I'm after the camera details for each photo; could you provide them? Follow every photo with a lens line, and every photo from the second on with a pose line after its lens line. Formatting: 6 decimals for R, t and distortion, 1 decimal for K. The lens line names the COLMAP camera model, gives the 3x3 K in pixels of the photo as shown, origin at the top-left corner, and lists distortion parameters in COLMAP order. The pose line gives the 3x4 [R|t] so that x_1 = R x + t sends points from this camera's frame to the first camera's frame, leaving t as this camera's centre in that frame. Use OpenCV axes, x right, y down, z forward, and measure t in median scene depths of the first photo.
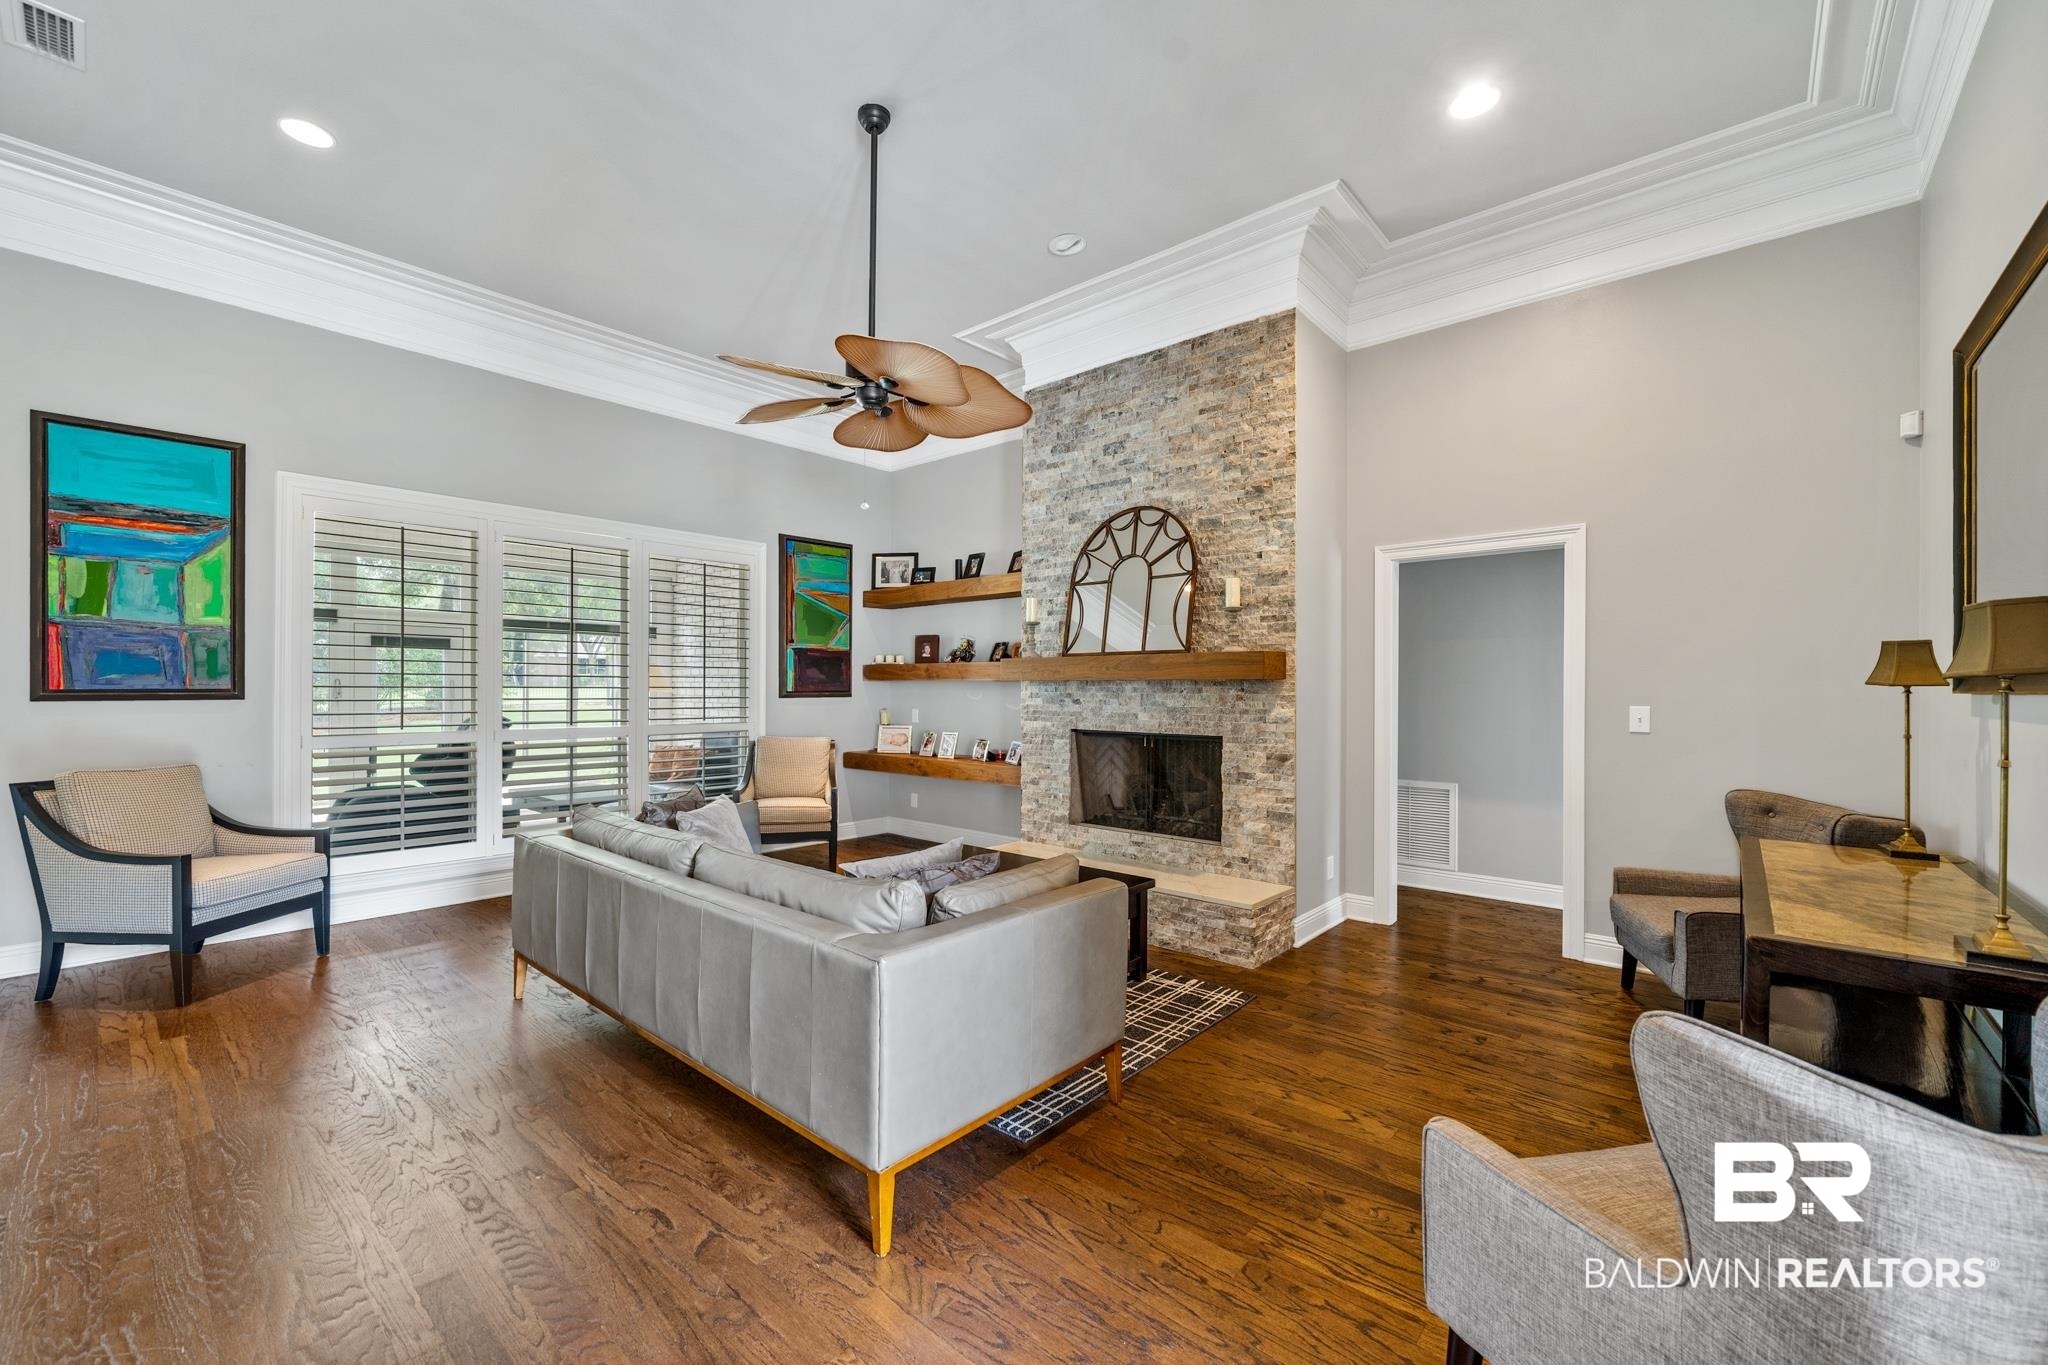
lens RADIAL K [[821.0, 0, 1017.2], [0, 821.0, 682.5], [0, 0, 1]] dist [0.000530, -0.000049]
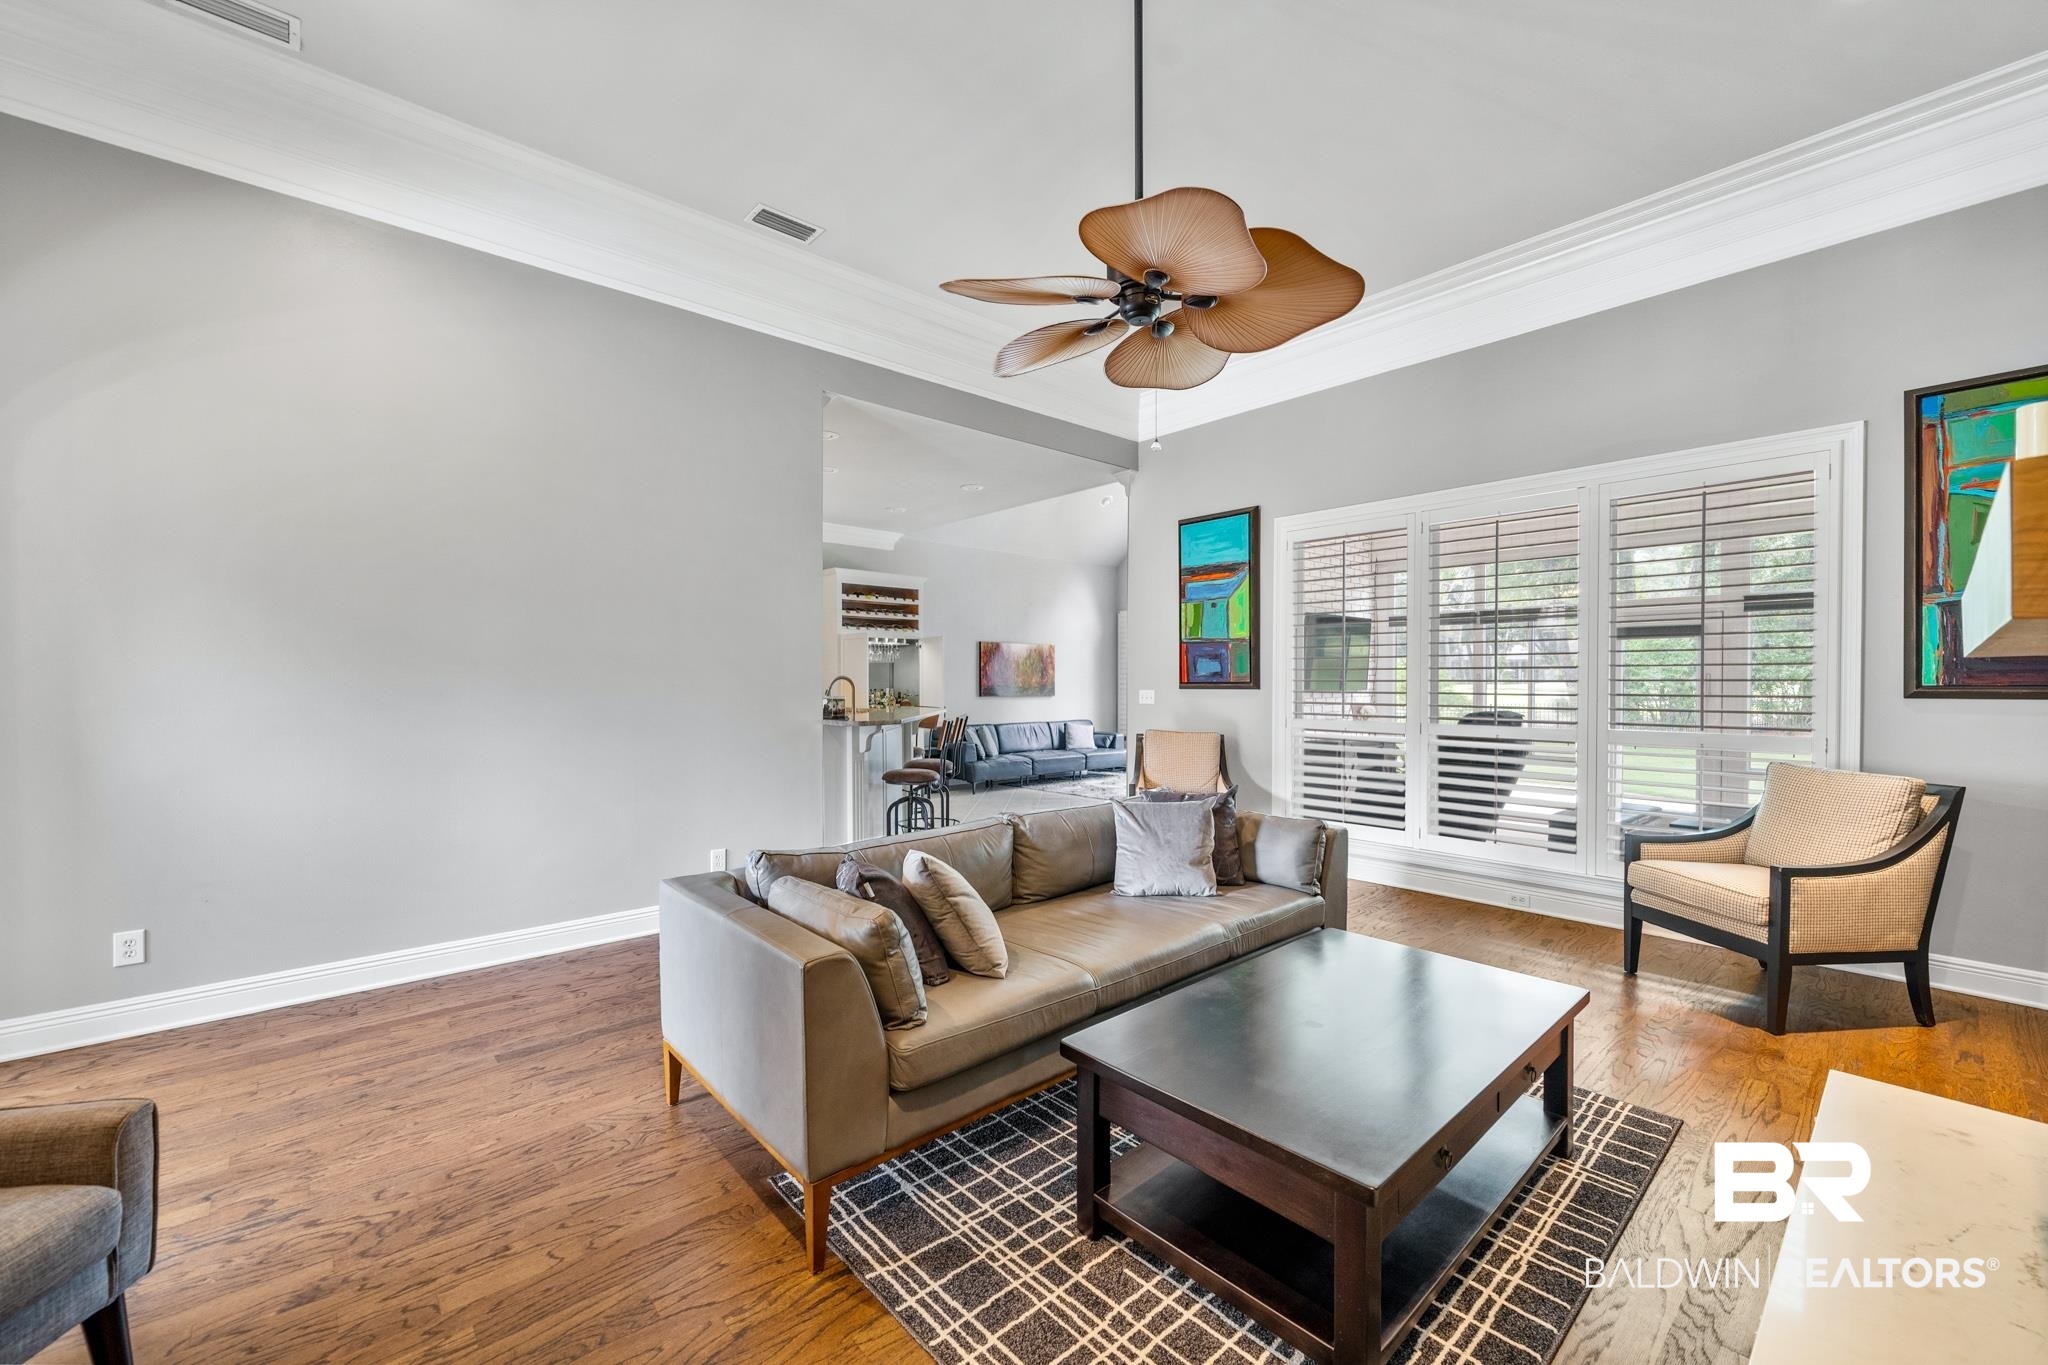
lens RADIAL K [[810.7, 0, 1021.2], [0, 810.7, 691.1], [0, 0, 1]] dist [-0.002516, 0.000014]
pose [[-0.120586, 0.006319, -0.992683, 0.426661], [0.001949, 0.999979, 0.006129, 0.013449], [0.992701, -0.001196, -0.120596, 0.692133]]
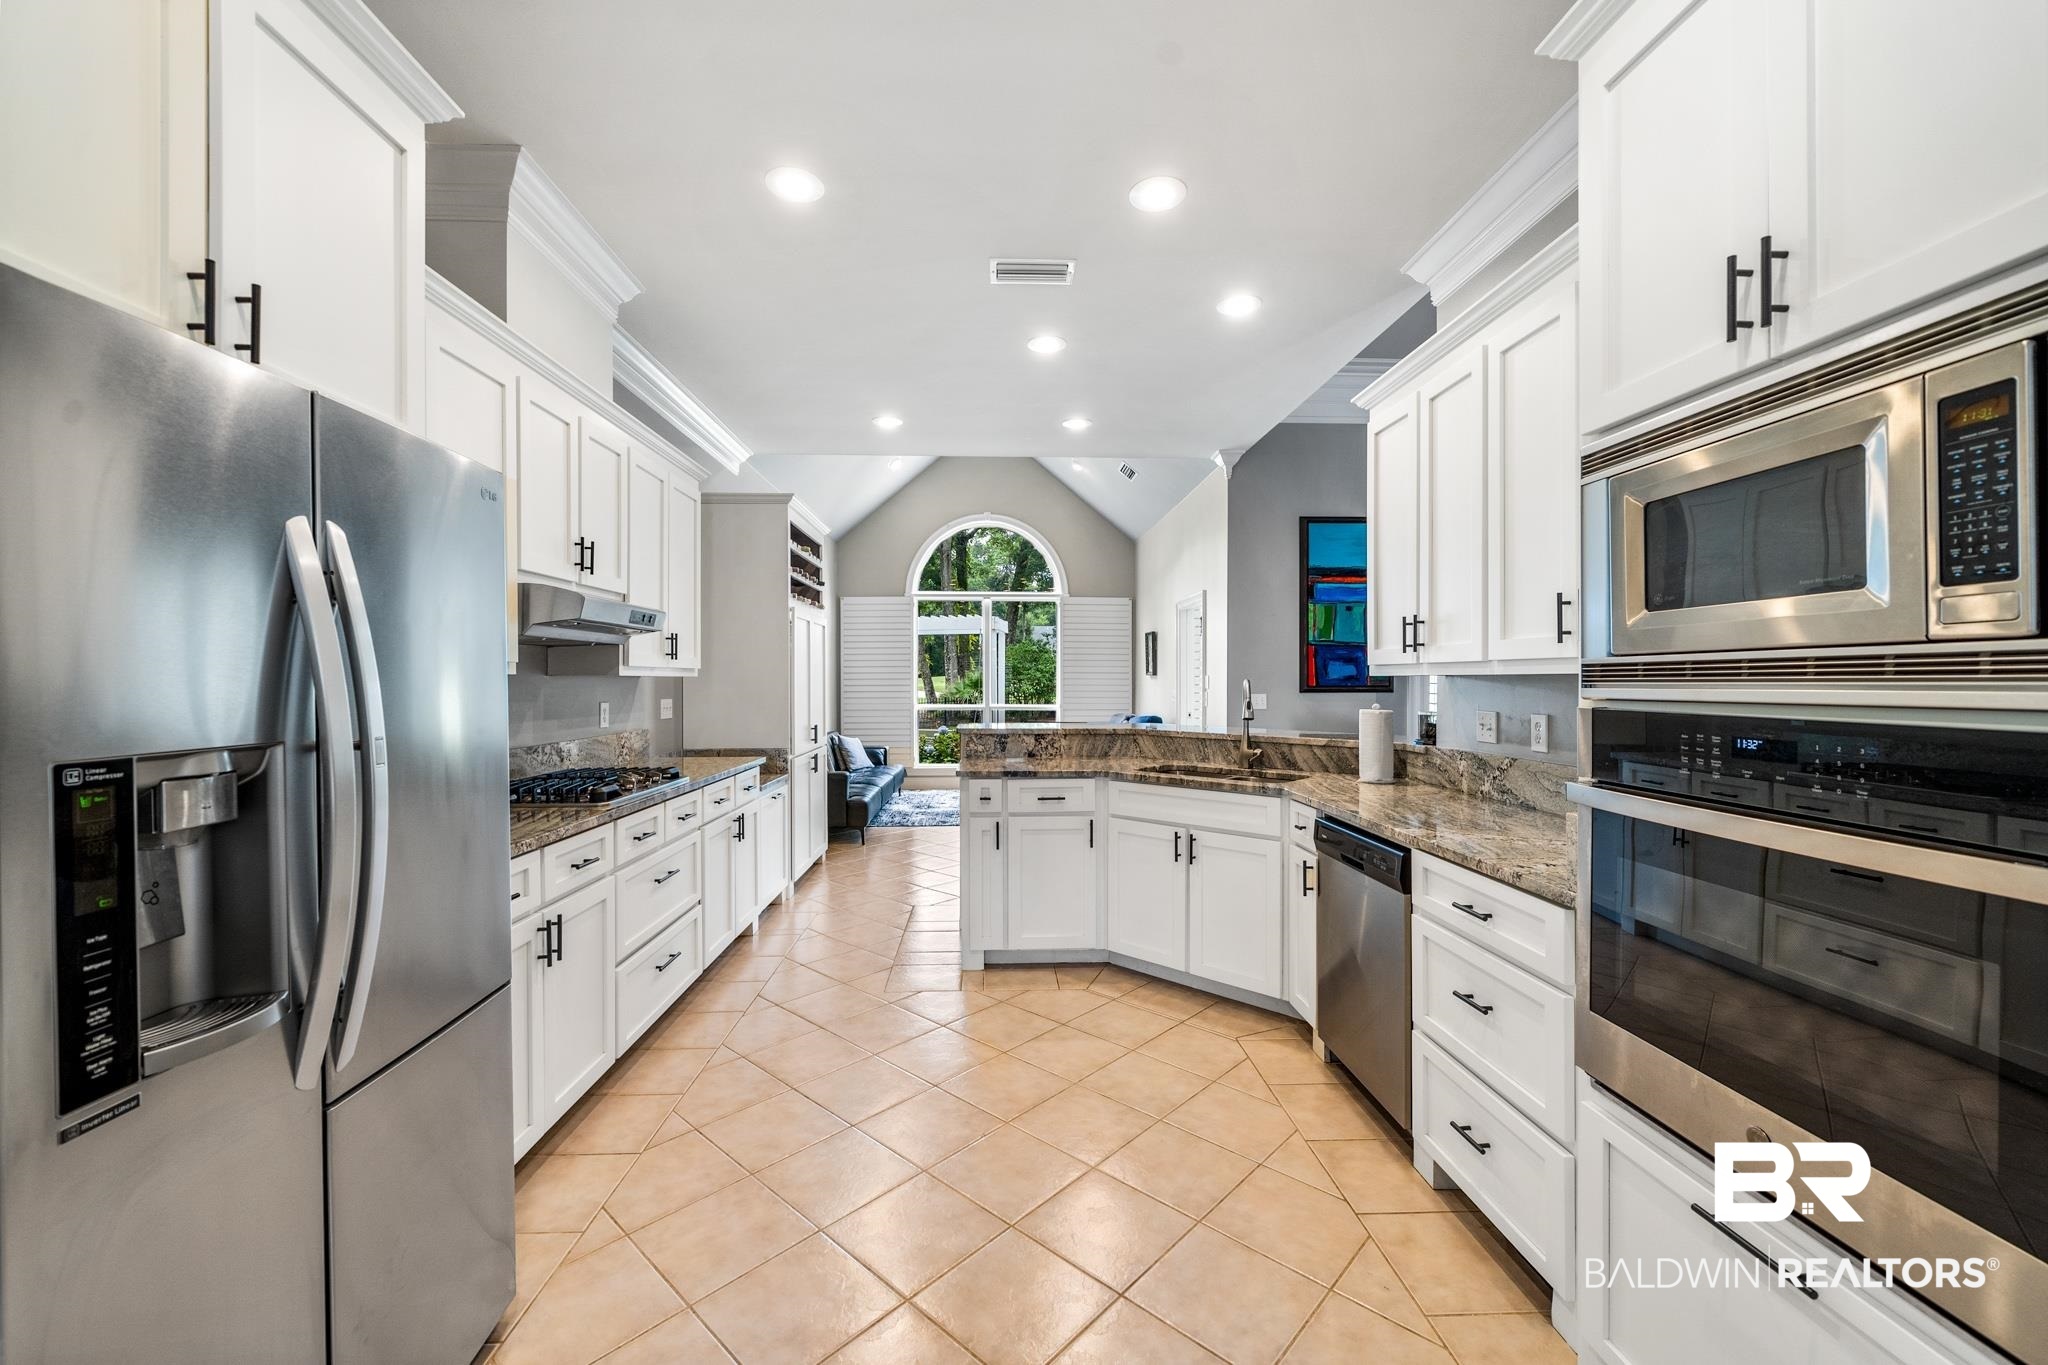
lens RADIAL K [[810.7, 0, 1021.2], [0, 810.7, 691.1], [0, 0, 1]] dist [-0.002516, 0.000014]
pose [[0.692691, 0.009503, -0.721172, -0.322272], [0.003254, 0.999862, 0.016301, -0.006021], [0.721227, -0.013639, 0.692564, -0.432606]]
